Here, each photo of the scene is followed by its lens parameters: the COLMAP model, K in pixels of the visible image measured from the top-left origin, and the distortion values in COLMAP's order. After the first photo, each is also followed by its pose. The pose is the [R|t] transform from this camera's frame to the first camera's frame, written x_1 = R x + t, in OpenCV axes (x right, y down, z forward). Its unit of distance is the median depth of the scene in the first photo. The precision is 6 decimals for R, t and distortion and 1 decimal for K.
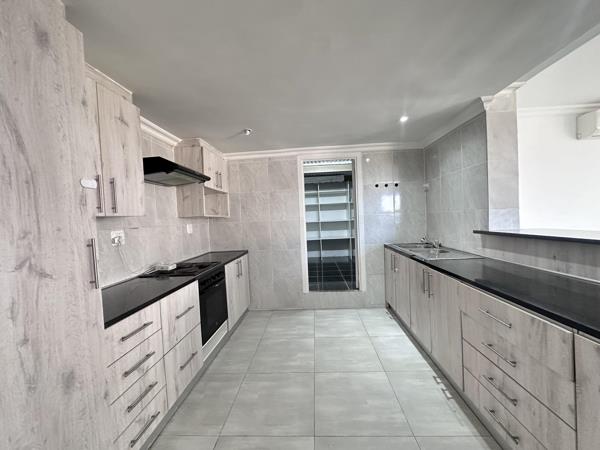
lens RADIAL K [[239.1, 0, 301.8], [0, 239.1, 222.2], [0, 0, 1]] dist [-0.004669, 0.000096]
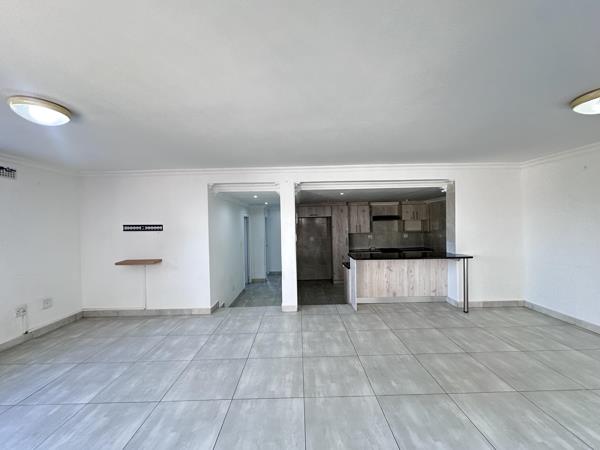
lens RADIAL K [[239.1, 0, 299.1], [0, 239.1, 227.8], [0, 0, 1]] dist [-0.004669, 0.000096]
pose [[0.059533, 0.061971, -0.996301, 2.977785], [0.004372, 0.998045, 0.062341, -0.330023], [0.998217, -0.008067, 0.059146, -0.390616]]
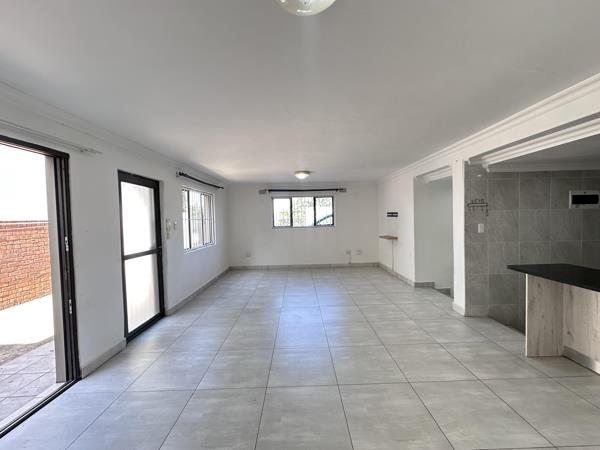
lens RADIAL K [[239.1, 0, 300.7], [0, 239.1, 223.2], [0, 0, 1]] dist [-0.004669, 0.000096]
pose [[-0.995789, 0.071470, -0.057417, 2.192251], [0.069378, 0.996880, 0.037648, -0.294036], [0.059929, 0.033506, -0.997640, 1.315615]]
